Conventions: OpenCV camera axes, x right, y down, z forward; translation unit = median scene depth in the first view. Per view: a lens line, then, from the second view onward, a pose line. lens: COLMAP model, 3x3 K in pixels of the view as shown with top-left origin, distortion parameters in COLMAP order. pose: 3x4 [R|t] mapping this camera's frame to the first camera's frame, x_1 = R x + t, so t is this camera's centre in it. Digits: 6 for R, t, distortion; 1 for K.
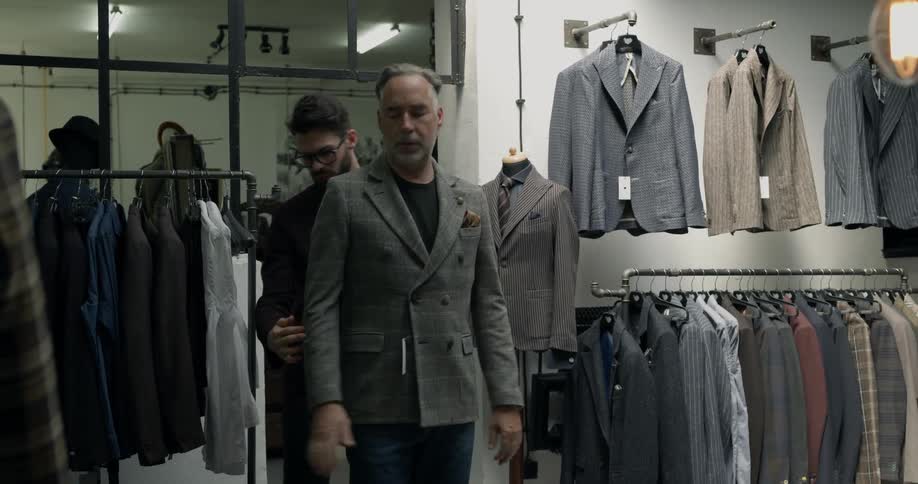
lens RADIAL K [[1067.5, 0, 446.6], [0, 1067.5, 242.2], [0, 0, 1]] dist [-0.011519, -0.023783]
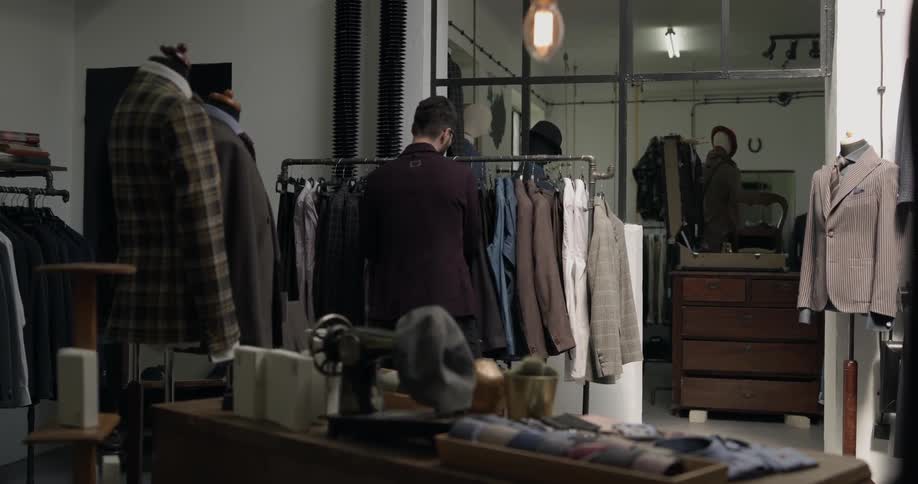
lens RADIAL K [[1067.5, 0, 446.6], [0, 1067.5, 242.2], [0, 0, 1]] dist [-0.011519, -0.023783]
pose [[0.799152, 0.022363, -0.600713, 0.391802], [-0.030633, 0.999524, -0.003543, 0.043543], [0.600348, 0.021233, 0.799457, -0.130806]]
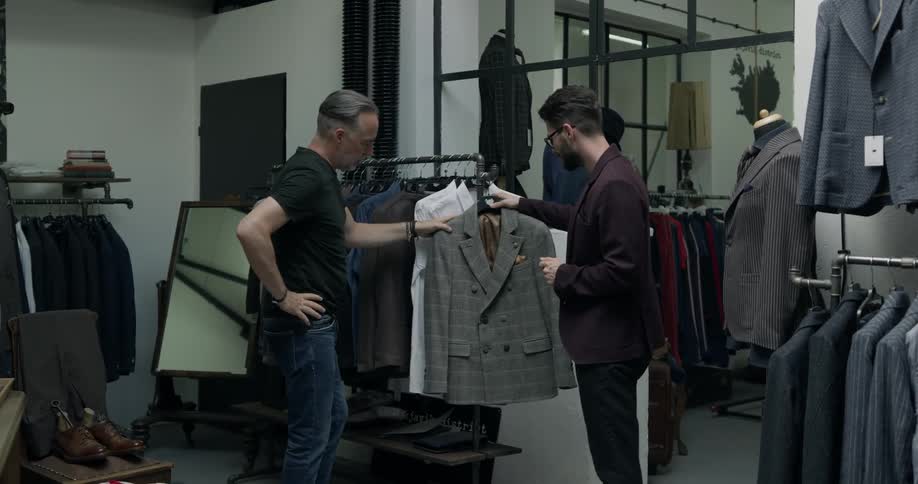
lens RADIAL K [[1067.3, 0, 459.0], [0, 1067.3, 242.0], [0, 0, 1]] dist [-0.009759, 0.052636]
pose [[0.394017, 0.037990, -0.918318, 0.763008], [-0.019808, 0.999264, 0.032839, -0.004650], [0.918890, 0.005251, 0.394479, 0.427221]]
